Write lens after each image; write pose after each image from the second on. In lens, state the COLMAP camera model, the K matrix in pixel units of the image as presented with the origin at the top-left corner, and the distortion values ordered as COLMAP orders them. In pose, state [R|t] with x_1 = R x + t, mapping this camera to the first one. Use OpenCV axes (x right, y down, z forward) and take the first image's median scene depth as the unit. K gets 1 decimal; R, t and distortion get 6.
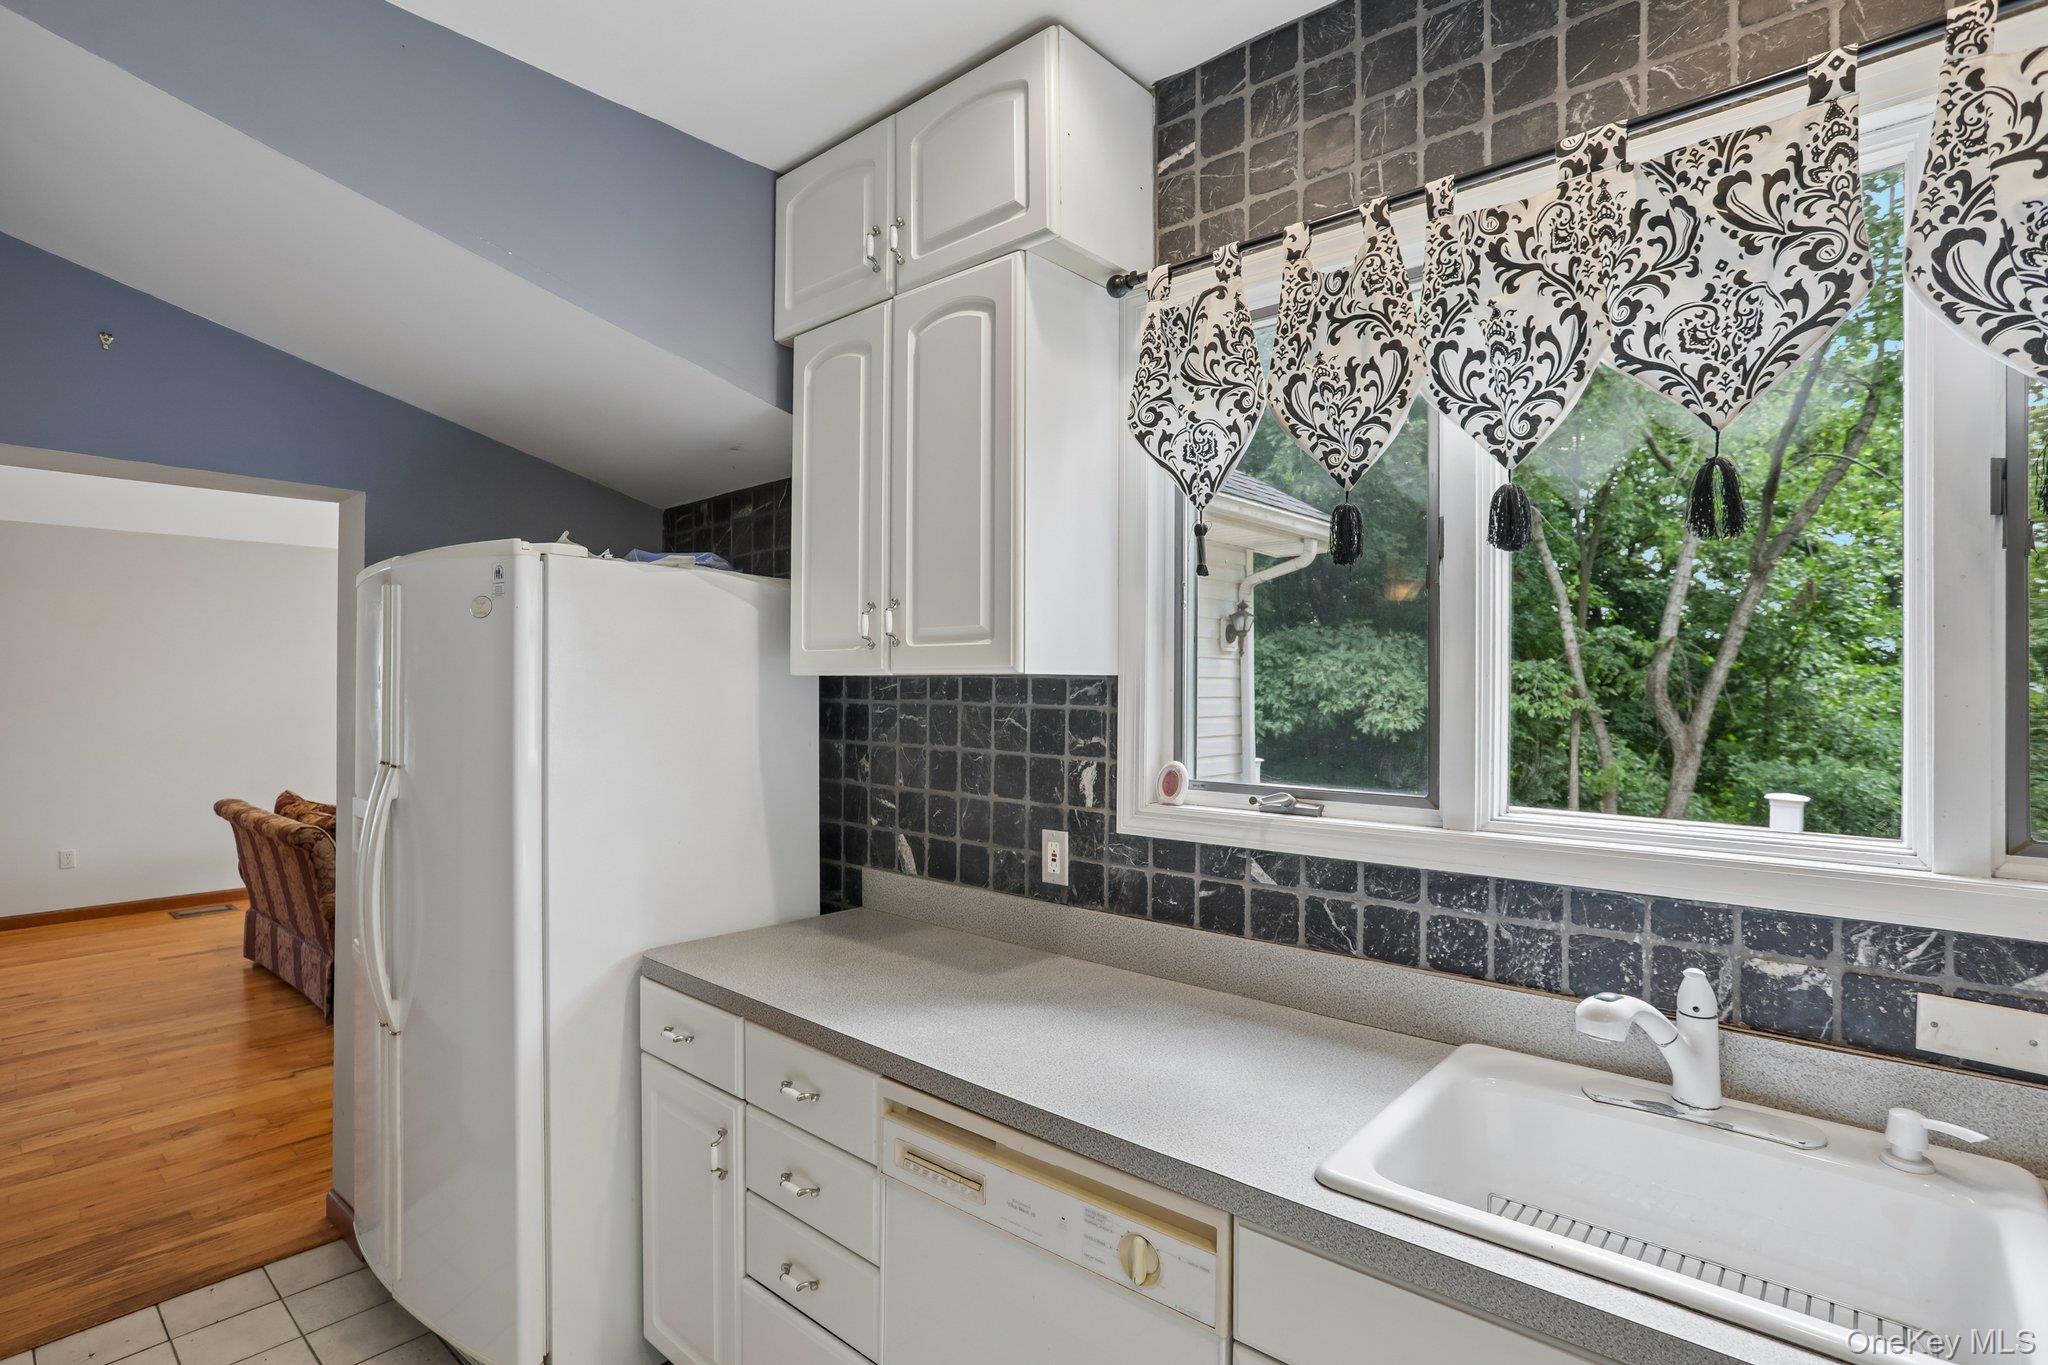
lens RADIAL K [[1014.9, 0, 1020.1], [0, 1014.9, 677.7], [0, 0, 1]] dist [-0.046375, 0.033020]
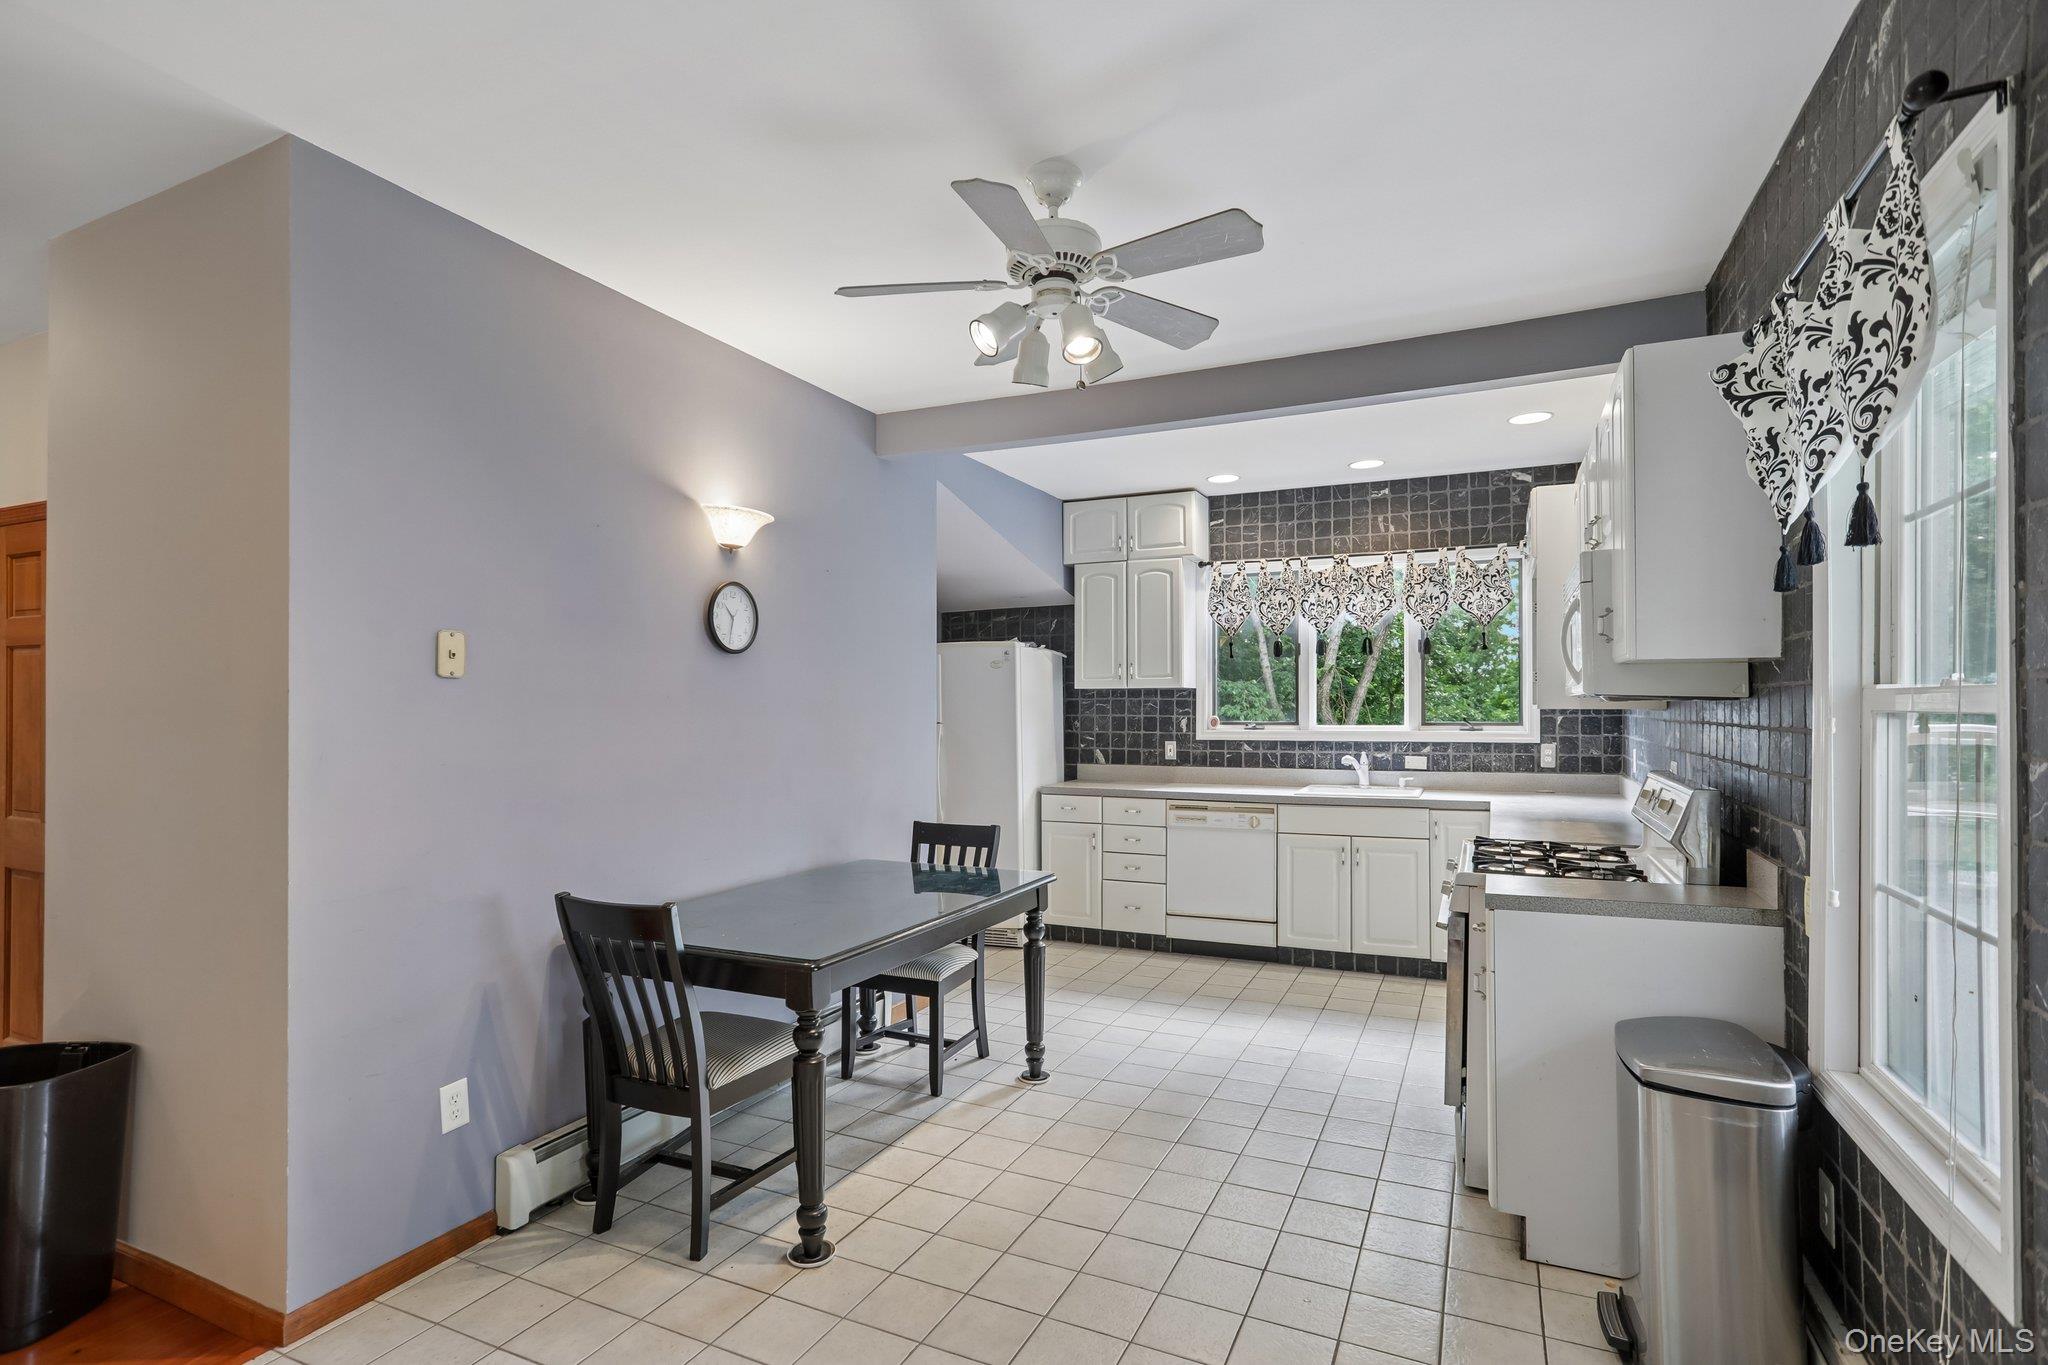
lens RADIAL K [[1014.9, 0, 1028.2], [0, 1014.9, 703.9], [0, 0, 1]] dist [-0.046375, 0.033020]
pose [[0.957271, -0.005918, 0.289131, -1.396326], [0.004444, 0.999974, 0.005755, 0.027726], [-0.289158, -0.004224, 0.957272, -1.953691]]
